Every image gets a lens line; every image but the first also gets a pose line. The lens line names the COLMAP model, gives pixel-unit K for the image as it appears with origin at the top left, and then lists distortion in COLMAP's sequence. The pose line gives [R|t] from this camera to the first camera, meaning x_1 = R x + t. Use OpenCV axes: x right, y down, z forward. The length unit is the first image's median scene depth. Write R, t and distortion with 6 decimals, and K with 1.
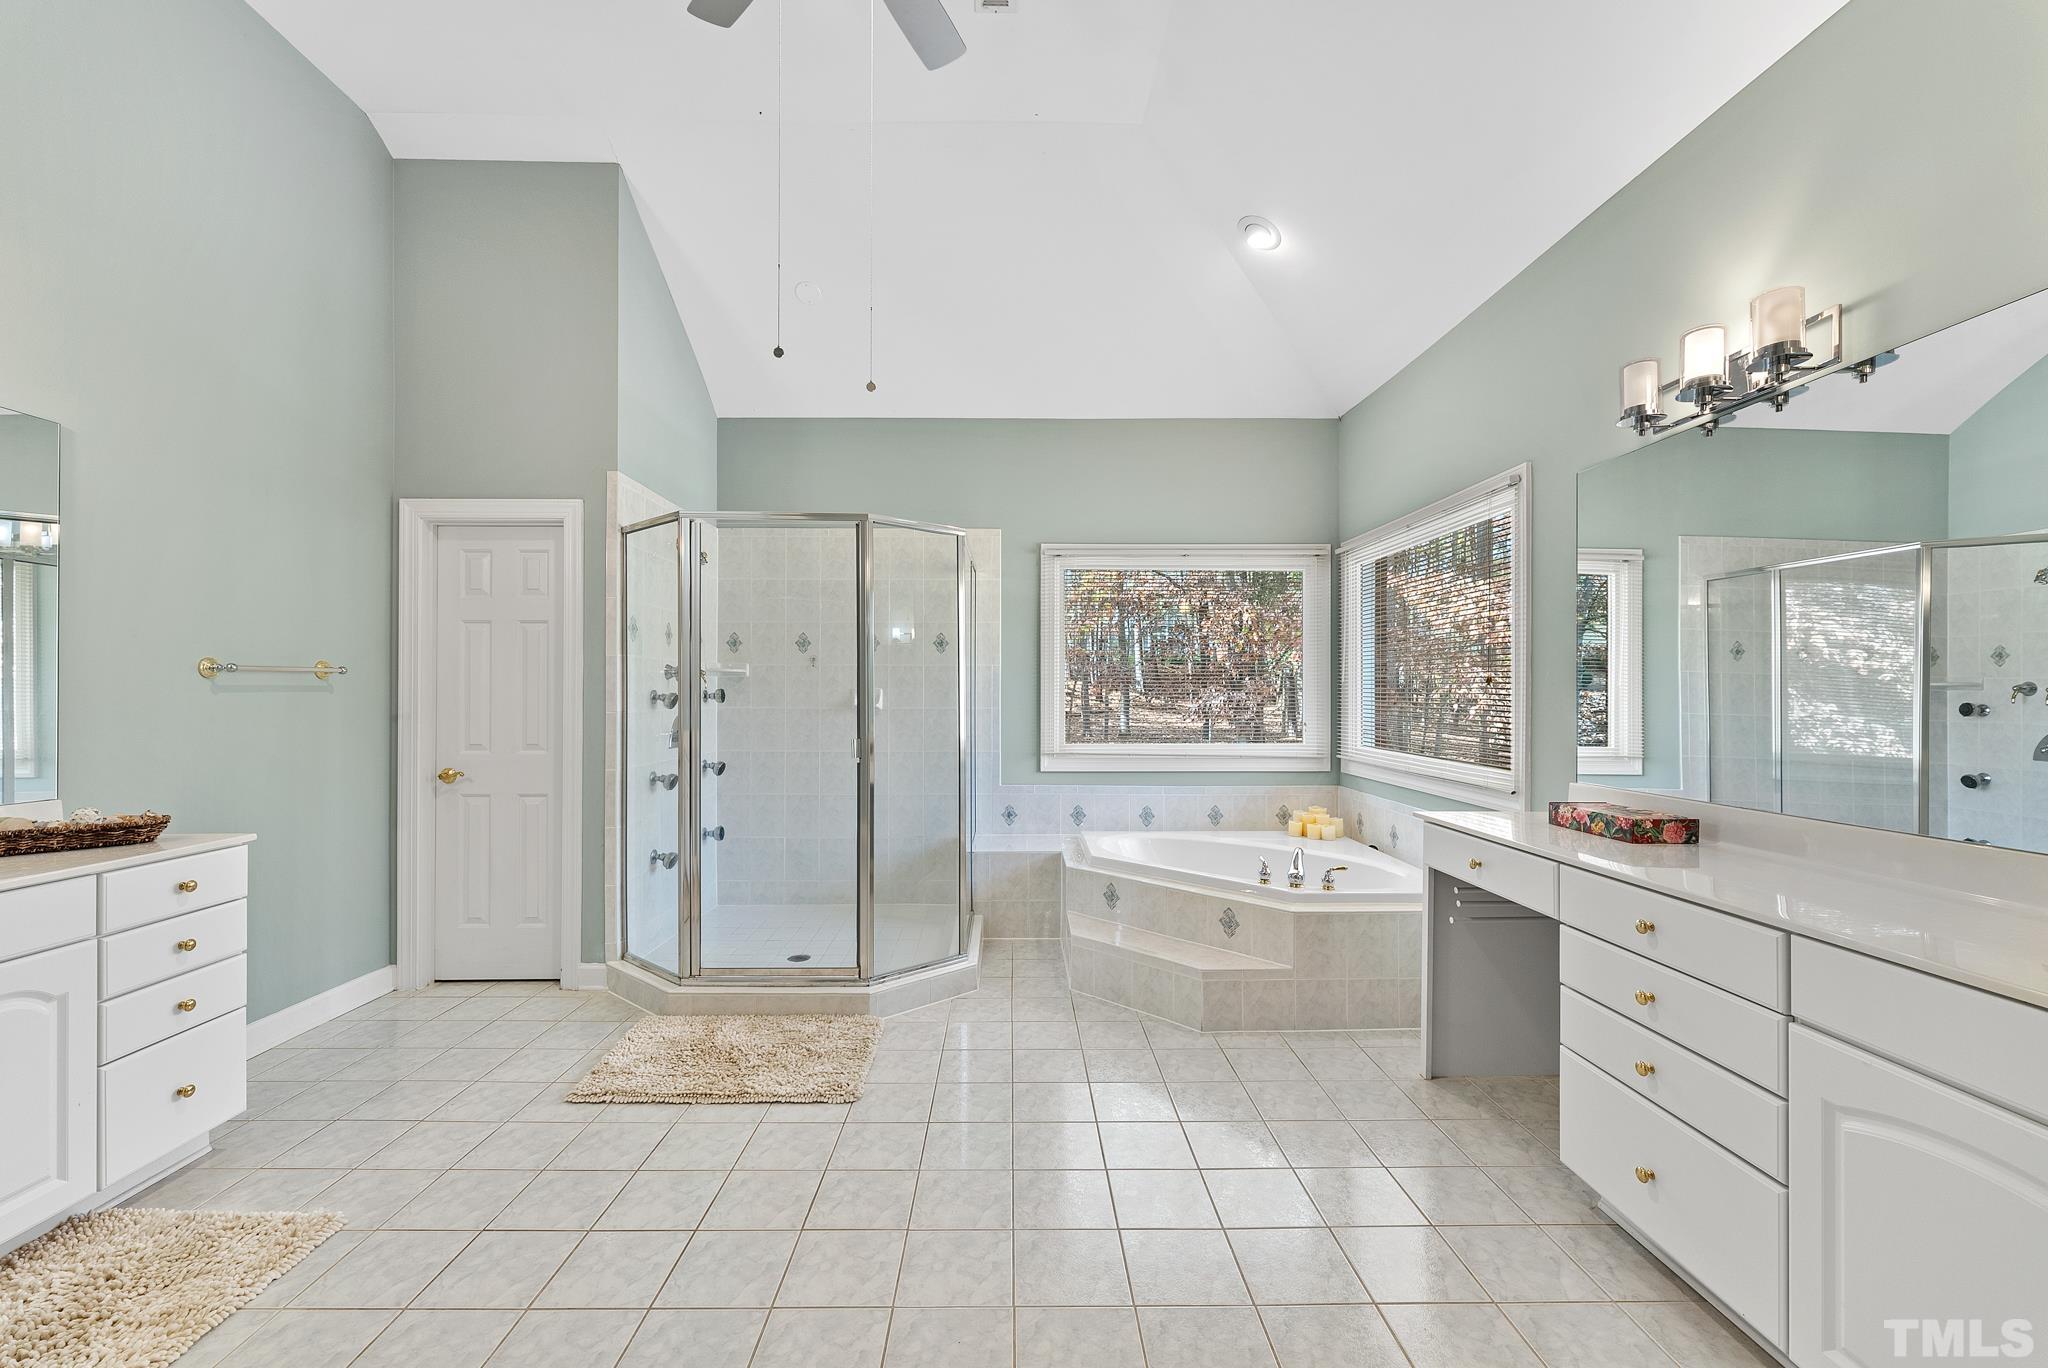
lens RADIAL K [[815.2, 0, 1021.0], [0, 815.2, 676.3], [0, 0, 1]] dist [-0.000010, -0.000394]
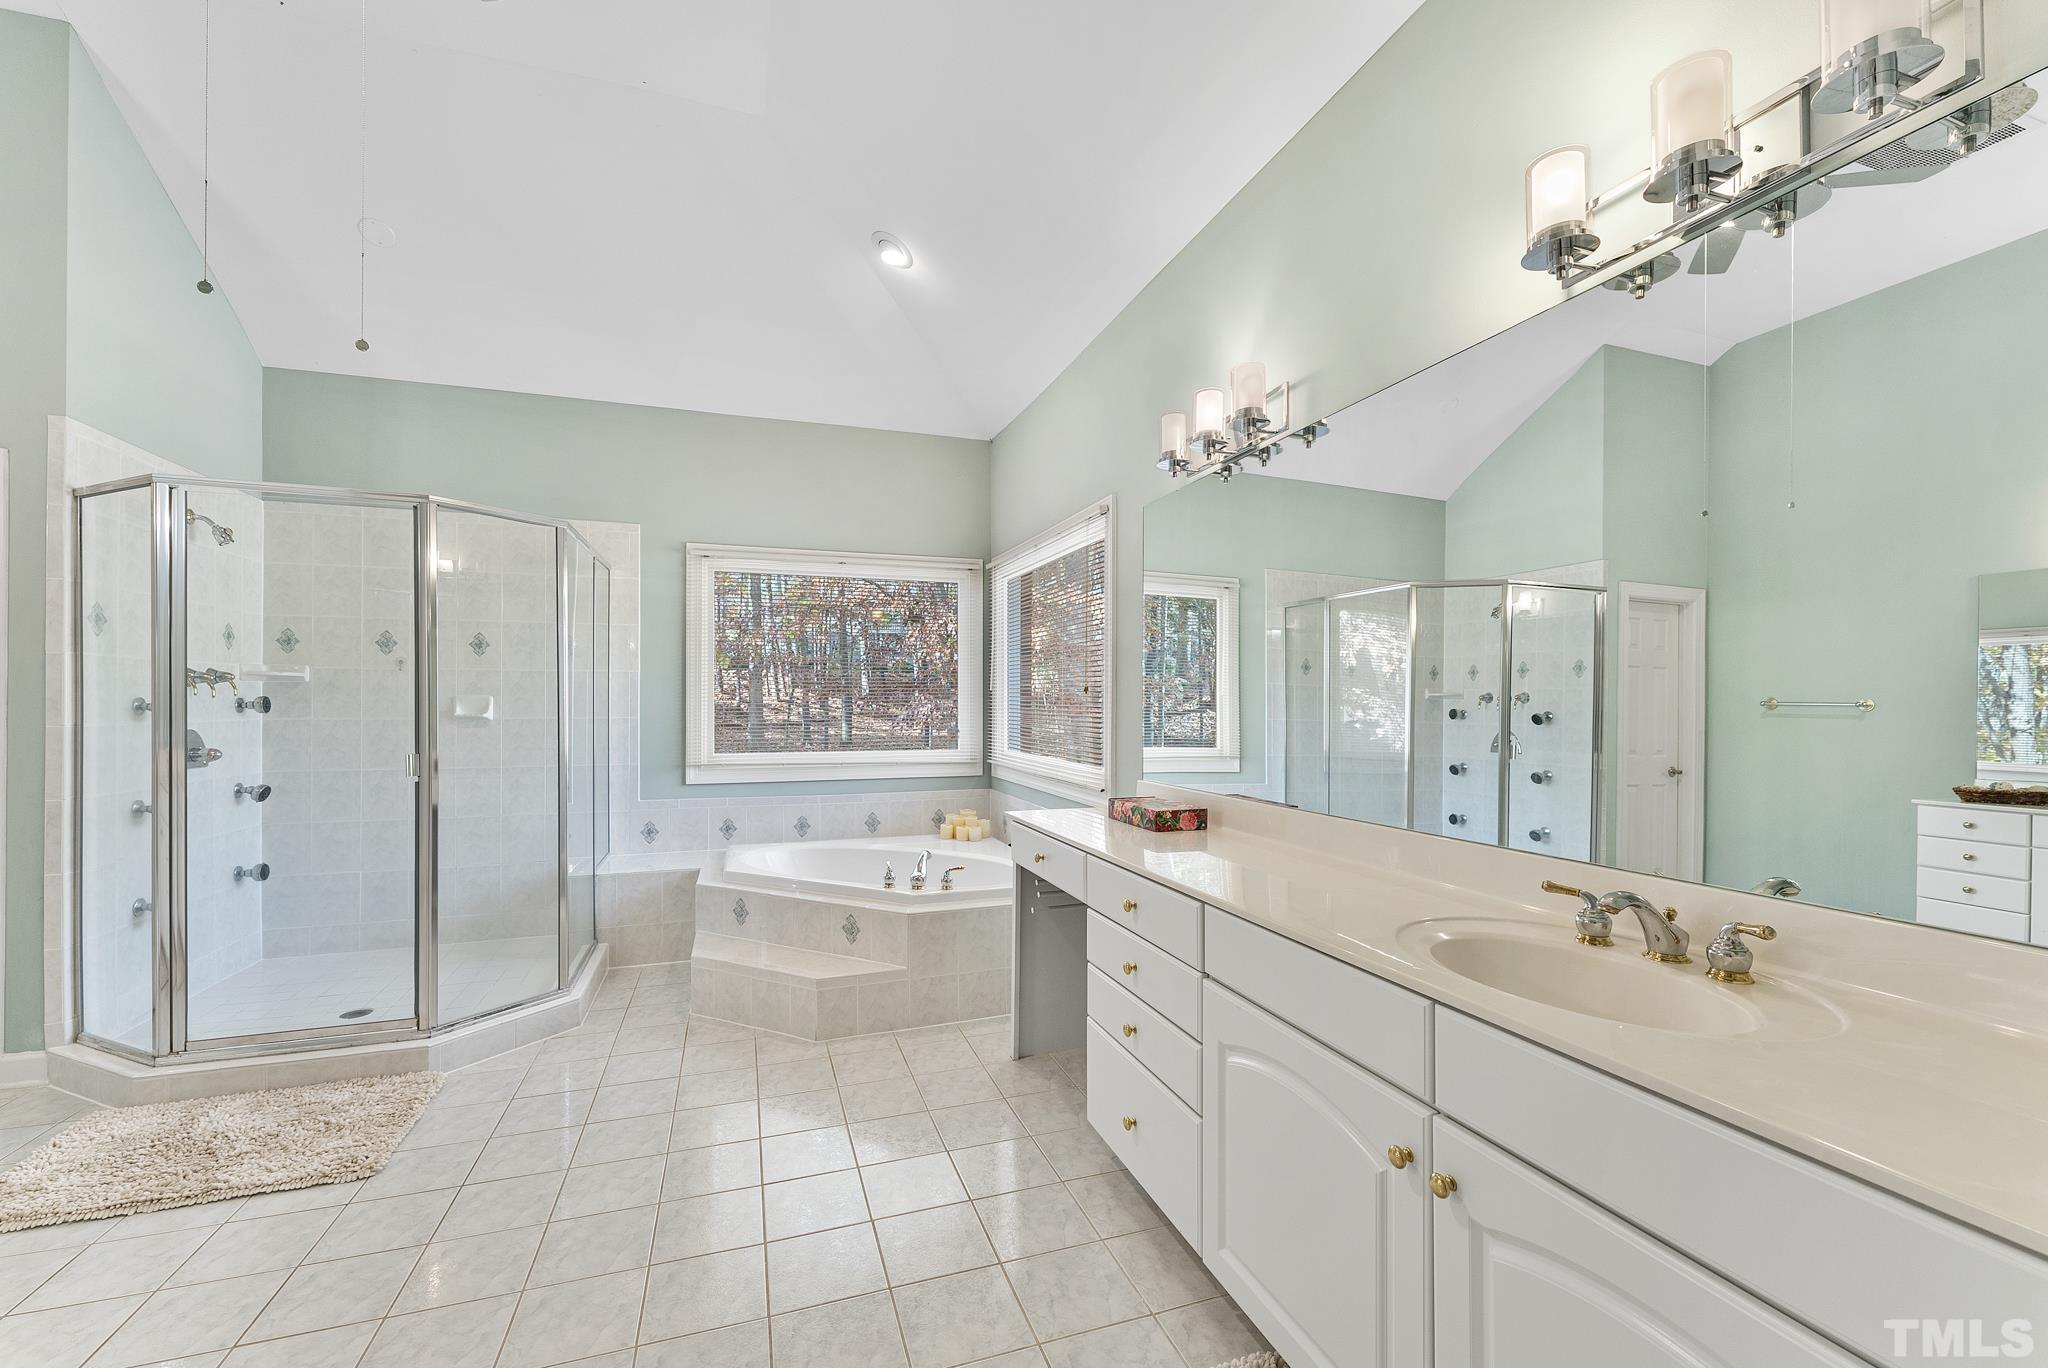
lens RADIAL K [[813.7, 0, 1015.3], [0, 813.7, 684.6], [0, 0, 1]] dist [-0.000623, -0.000603]
pose [[0.951551, 0.006174, 0.307429, 0.138648], [-0.006091, 0.999981, -0.001230, 0.000132], [-0.307431, -0.000702, 0.951570, -0.018410]]
